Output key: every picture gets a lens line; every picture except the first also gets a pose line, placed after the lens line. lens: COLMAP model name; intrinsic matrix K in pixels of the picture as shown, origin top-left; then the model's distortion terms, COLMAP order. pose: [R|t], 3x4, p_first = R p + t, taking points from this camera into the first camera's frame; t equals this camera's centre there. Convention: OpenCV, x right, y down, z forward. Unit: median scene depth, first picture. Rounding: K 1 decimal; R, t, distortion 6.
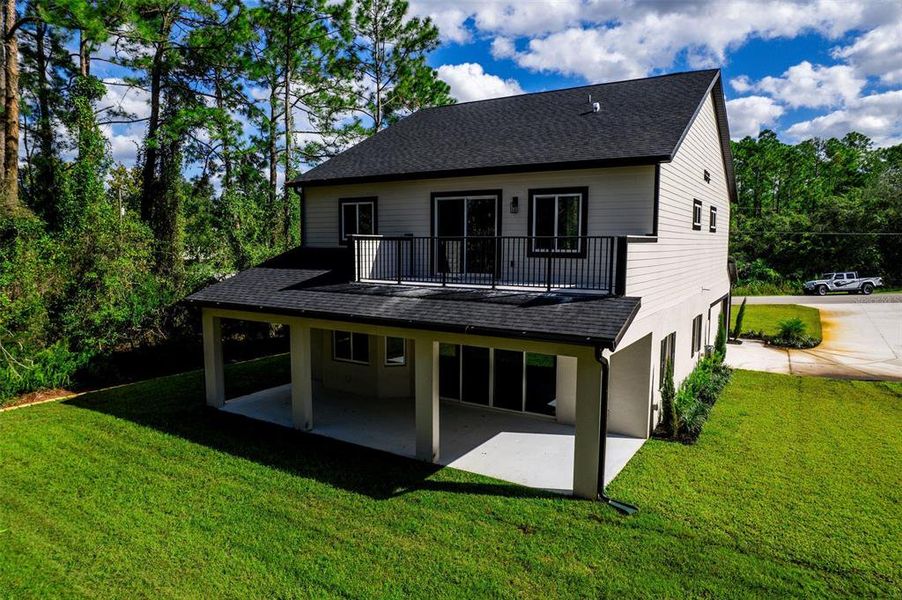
lens RADIAL K [[578.9, 0, 451.0], [0, 578.9, 300.0], [0, 0, 1]] dist [-0.055207, -0.000055]
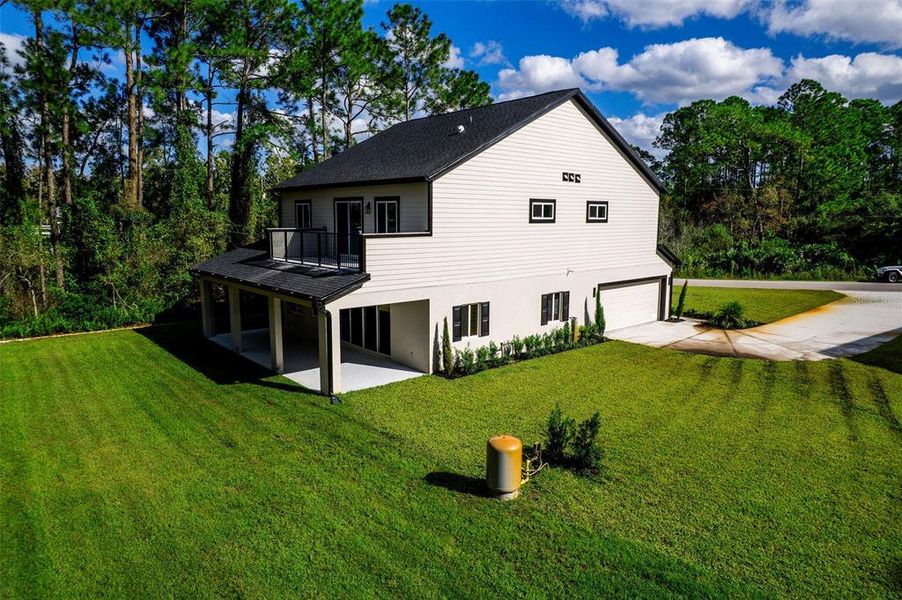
lens RADIAL K [[578.9, 0, 451.0], [0, 578.9, 300.0], [0, 0, 1]] dist [-0.055207, -0.000055]
pose [[0.954907, 0.042344, -0.293870, 0.733451], [-0.028941, 0.998339, 0.049812, -0.013215], [0.295491, -0.039061, 0.954547, -0.317879]]
